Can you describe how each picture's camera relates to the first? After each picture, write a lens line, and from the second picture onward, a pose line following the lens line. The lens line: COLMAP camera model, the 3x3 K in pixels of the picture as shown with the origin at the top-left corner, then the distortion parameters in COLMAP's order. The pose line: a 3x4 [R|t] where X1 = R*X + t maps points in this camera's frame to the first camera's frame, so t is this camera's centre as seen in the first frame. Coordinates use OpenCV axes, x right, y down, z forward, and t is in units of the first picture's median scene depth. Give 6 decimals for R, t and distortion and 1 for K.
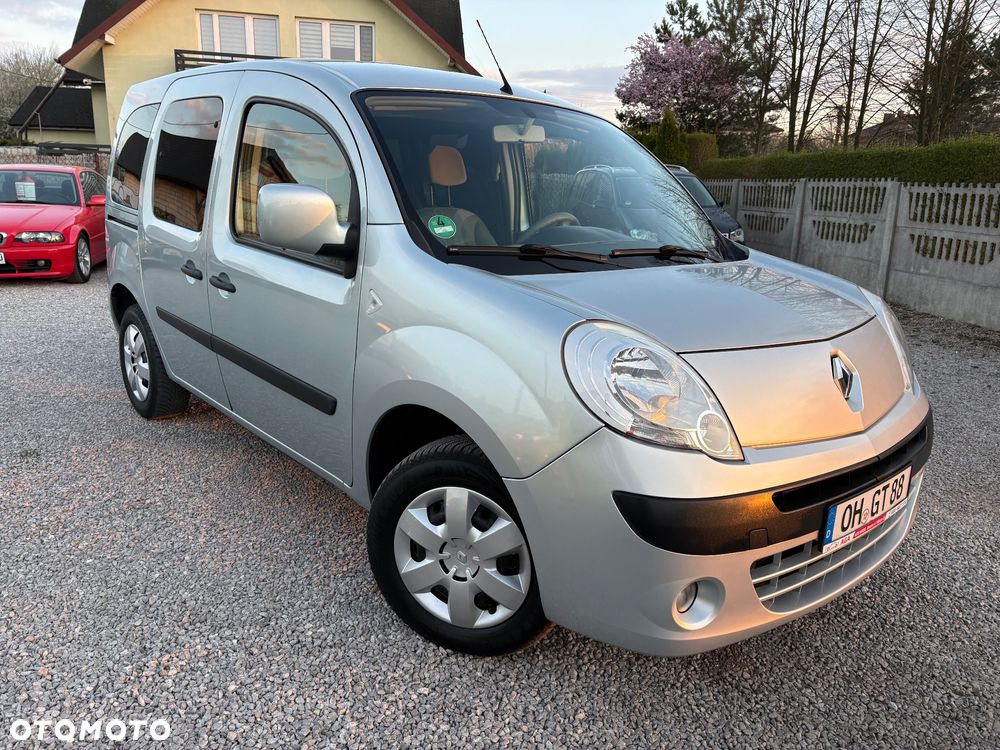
lens RADIAL K [[788.1, 0, 502.1], [0, 788.1, 375.9], [0, 0, 1]] dist [0.080081, -0.100258]
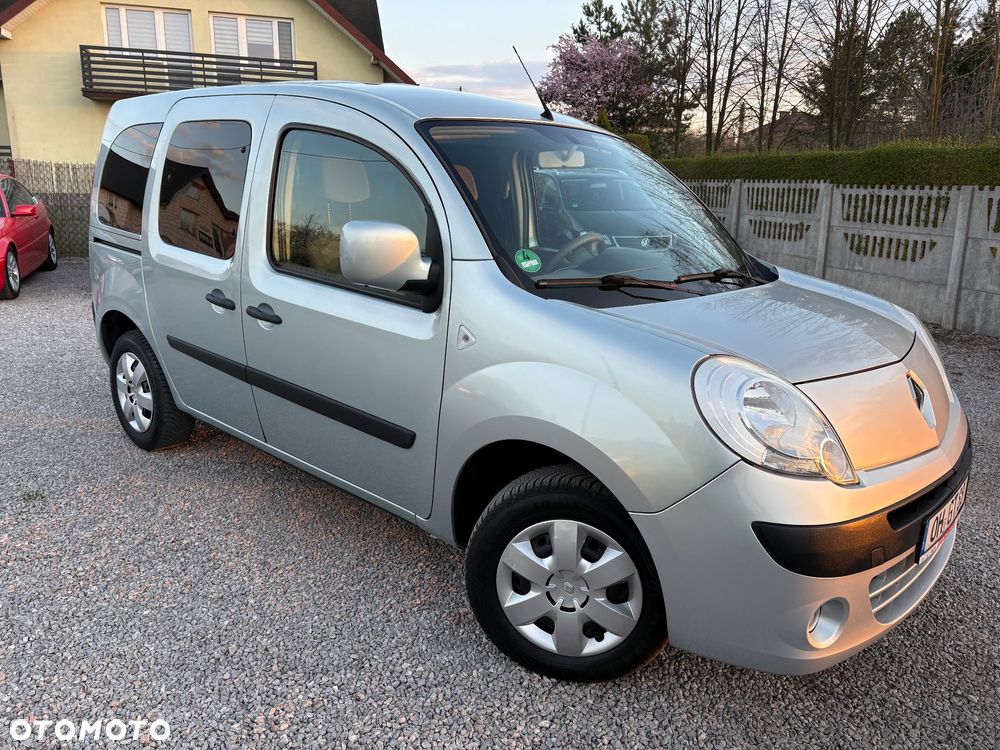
lens RADIAL K [[786.0, 0, 523.1], [0, 786.0, 374.3], [0, 0, 1]] dist [0.075700, -0.089678]
pose [[0.992393, -0.037253, 0.117335, -0.185232], [0.036951, 0.999306, 0.004749, -0.043626], [-0.117431, -0.000377, 0.993081, 0.001791]]
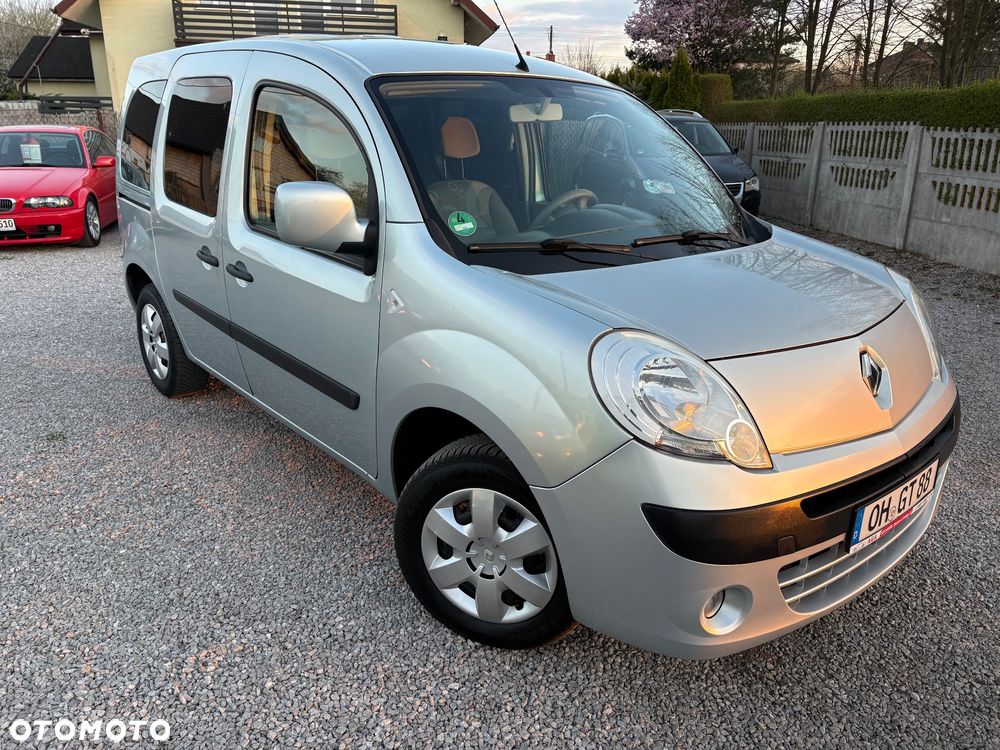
lens RADIAL K [[788.4, 0, 496.3], [0, 788.4, 380.4], [0, 0, 1]] dist [0.080282, -0.100576]
pose [[0.999699, -0.014202, -0.019999, -0.014720], [0.015608, 0.997282, 0.072001, -0.057925], [0.018922, -0.072292, 0.997204, 0.004074]]
